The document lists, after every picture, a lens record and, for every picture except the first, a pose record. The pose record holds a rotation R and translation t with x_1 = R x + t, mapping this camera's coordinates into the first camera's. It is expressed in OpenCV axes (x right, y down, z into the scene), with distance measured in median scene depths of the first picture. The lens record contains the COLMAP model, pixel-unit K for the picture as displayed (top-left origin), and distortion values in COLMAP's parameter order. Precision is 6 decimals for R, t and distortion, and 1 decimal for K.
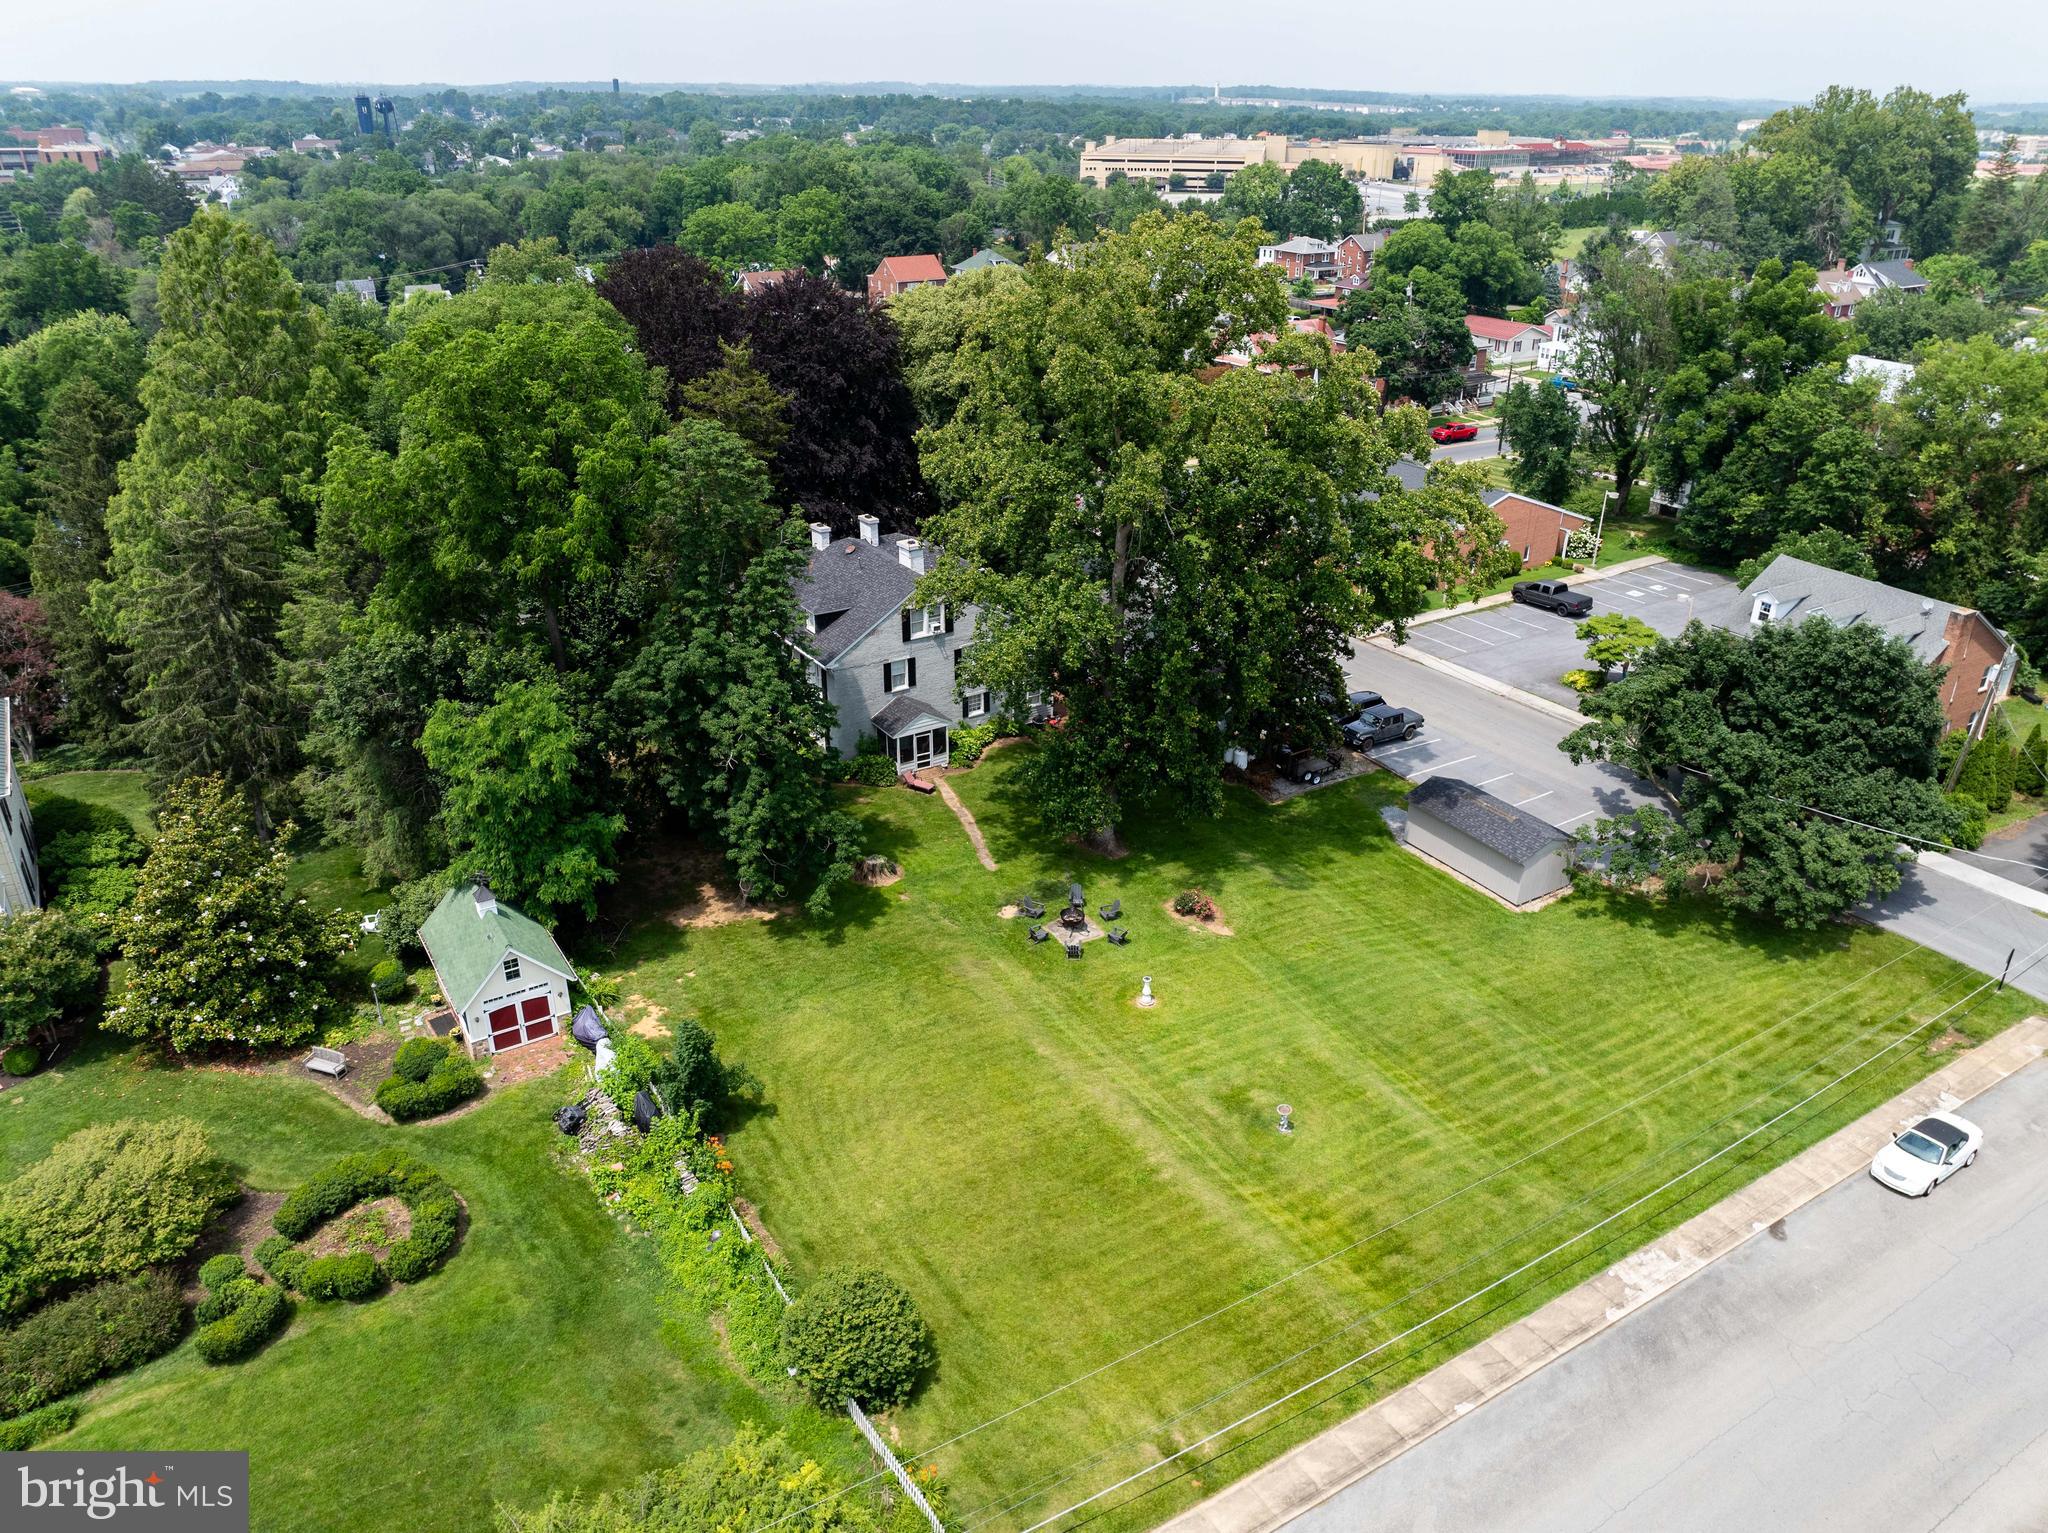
lens RADIAL K [[1615.1, 0, 1024.0], [0, 1615.1, 766.5], [0, 0, 1]] dist [-0.098603, 0.076788]
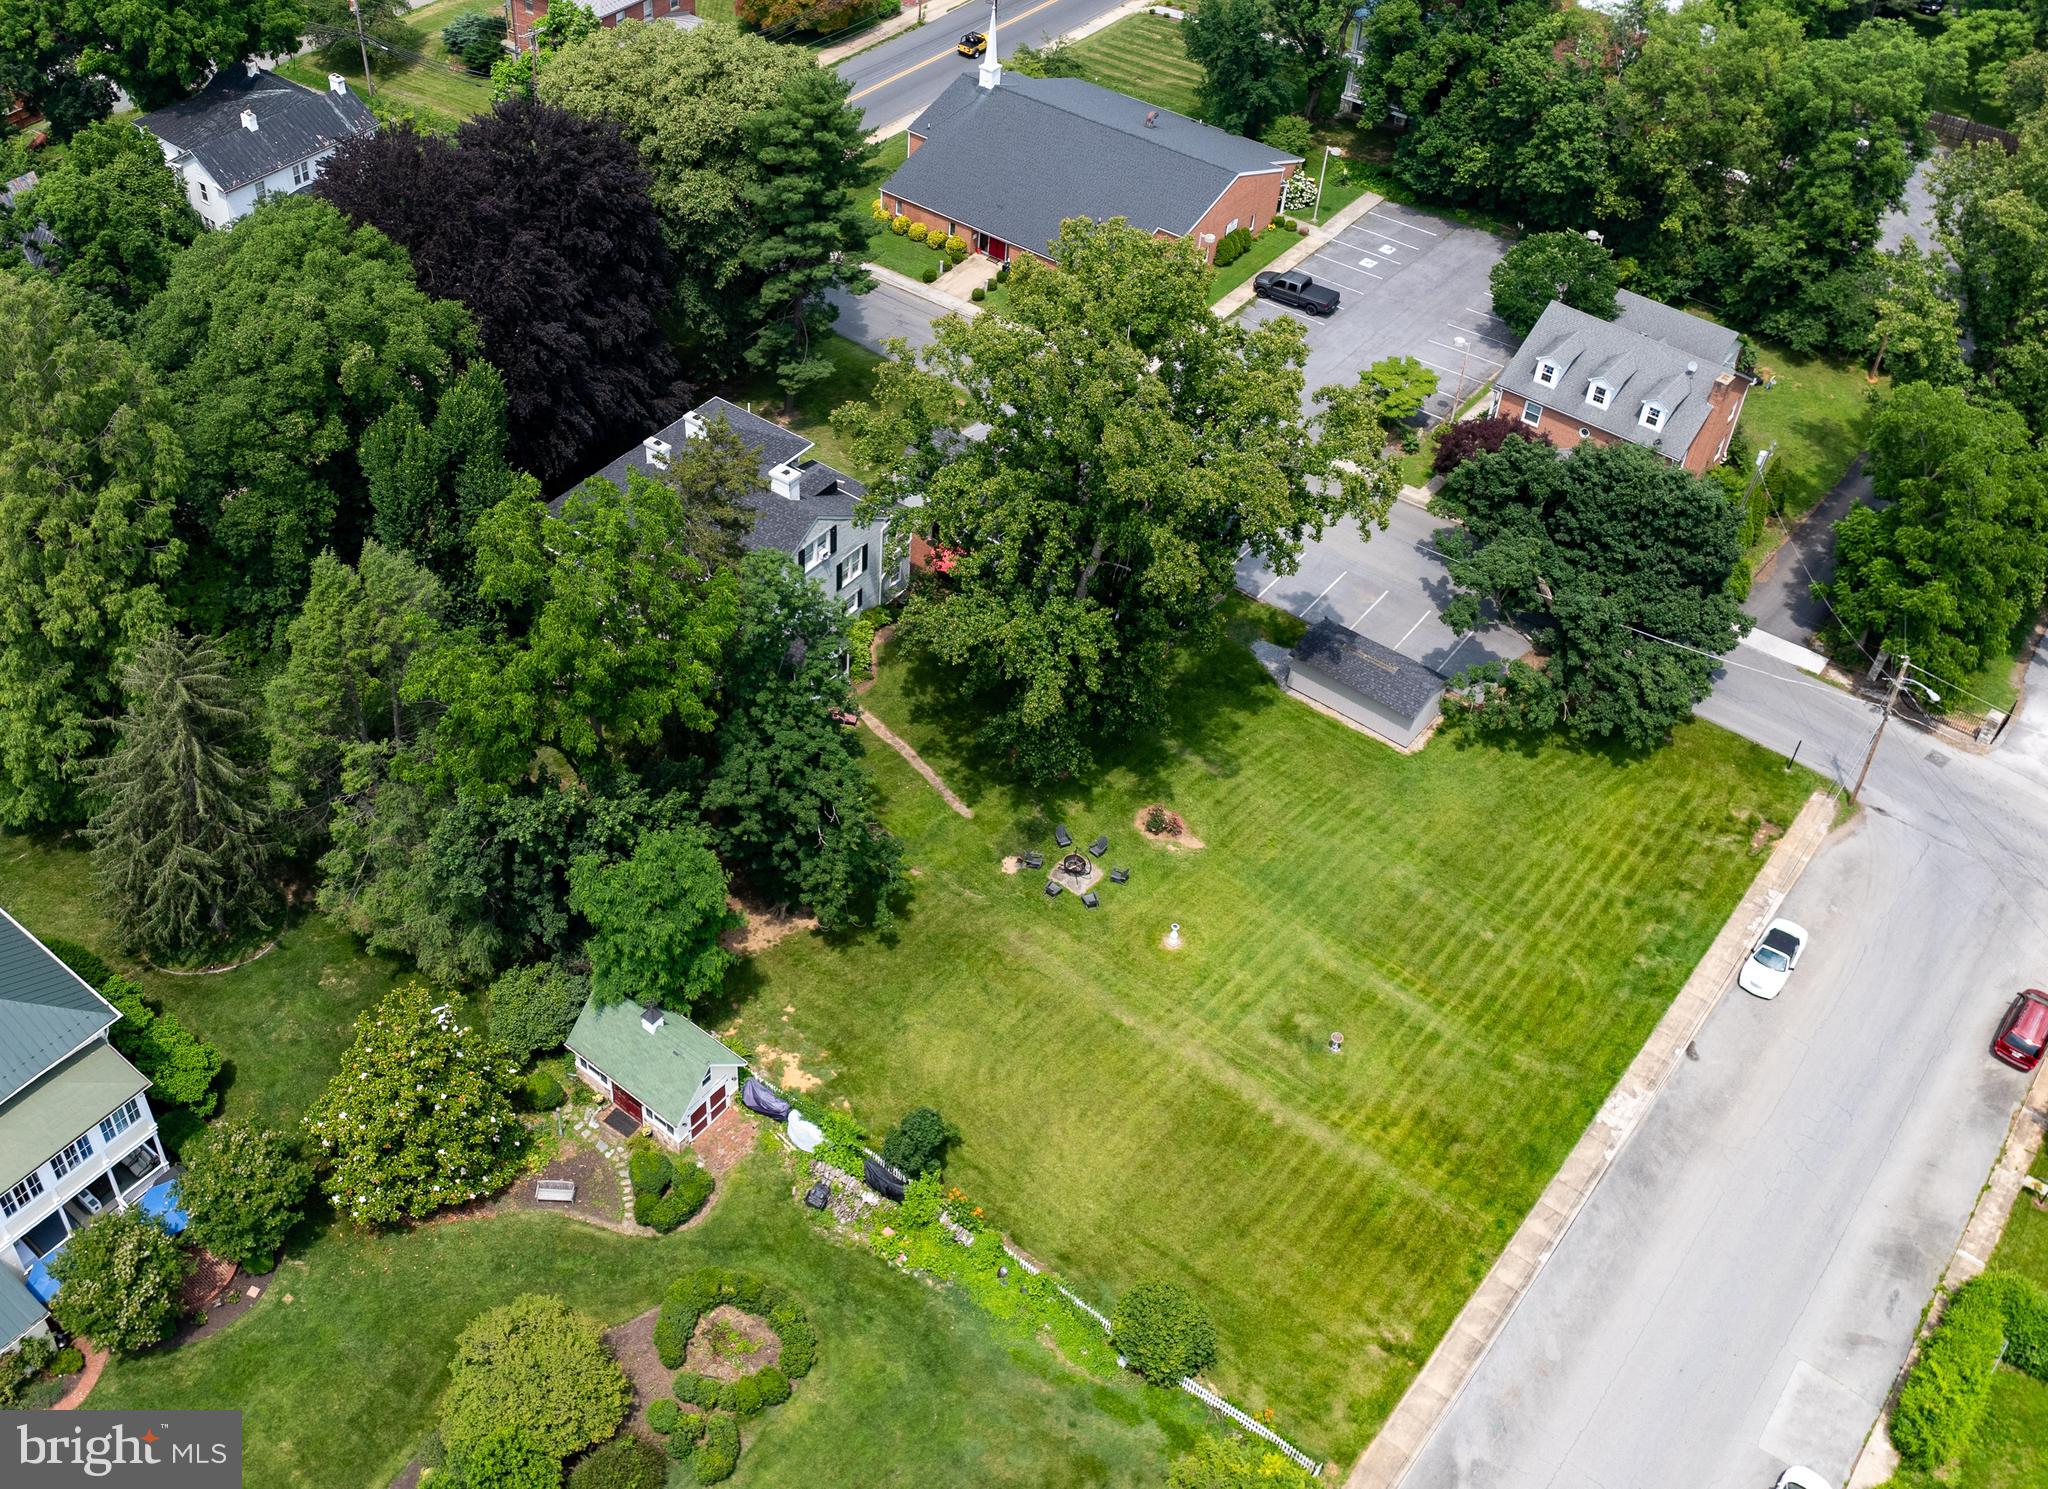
lens RADIAL K [[2175.7, 0, 1024.0], [0, 2175.7, 744.5], [0, 0, 1]] dist [-0.079657, 0.023760]
pose [[0.940545, -0.198823, 0.275399, -0.399218], [0.110469, 0.945758, 0.305512, -0.447107], [-0.321204, -0.256925, 0.911492, -0.342060]]
